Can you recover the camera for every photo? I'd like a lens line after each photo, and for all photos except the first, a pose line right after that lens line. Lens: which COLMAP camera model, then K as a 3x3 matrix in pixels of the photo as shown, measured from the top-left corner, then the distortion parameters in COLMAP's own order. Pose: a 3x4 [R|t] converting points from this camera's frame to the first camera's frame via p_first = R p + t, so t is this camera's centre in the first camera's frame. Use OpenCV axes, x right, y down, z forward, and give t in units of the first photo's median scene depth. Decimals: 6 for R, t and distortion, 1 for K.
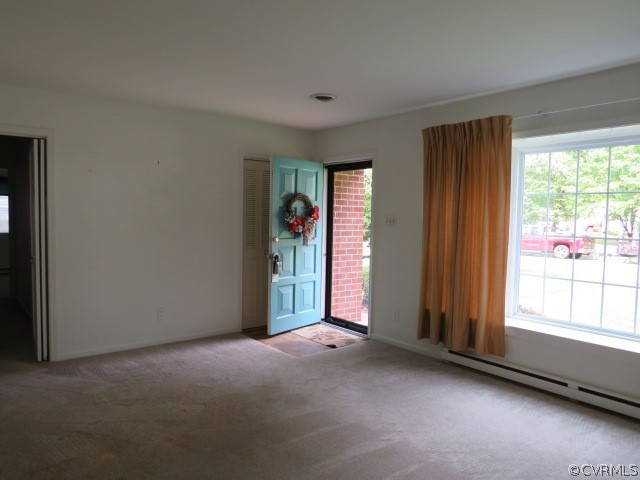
lens RADIAL K [[467.5, 0, 309.5], [0, 467.5, 240.9], [0, 0, 1]] dist [0.045856, 0.001958]
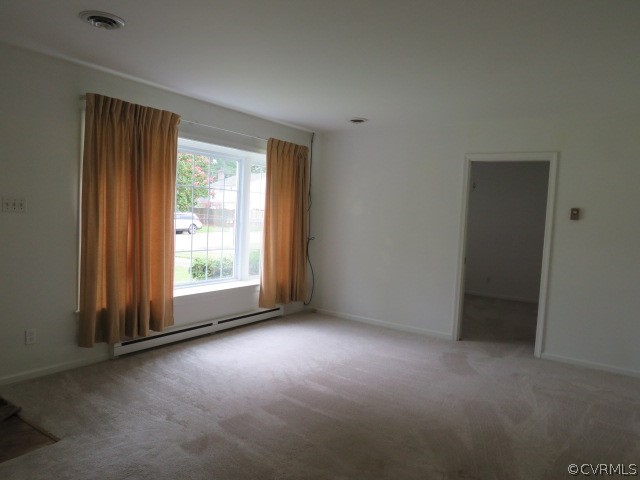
lens RADIAL K [[467.5, 0, 309.5], [0, 467.5, 240.9], [0, 0, 1]] dist [0.045856, 0.001958]
pose [[-0.268306, -0.086223, 0.959467, -0.786415], [0.009566, 0.995699, 0.092154, -0.063404], [-0.963286, 0.033904, -0.266328, 0.999182]]
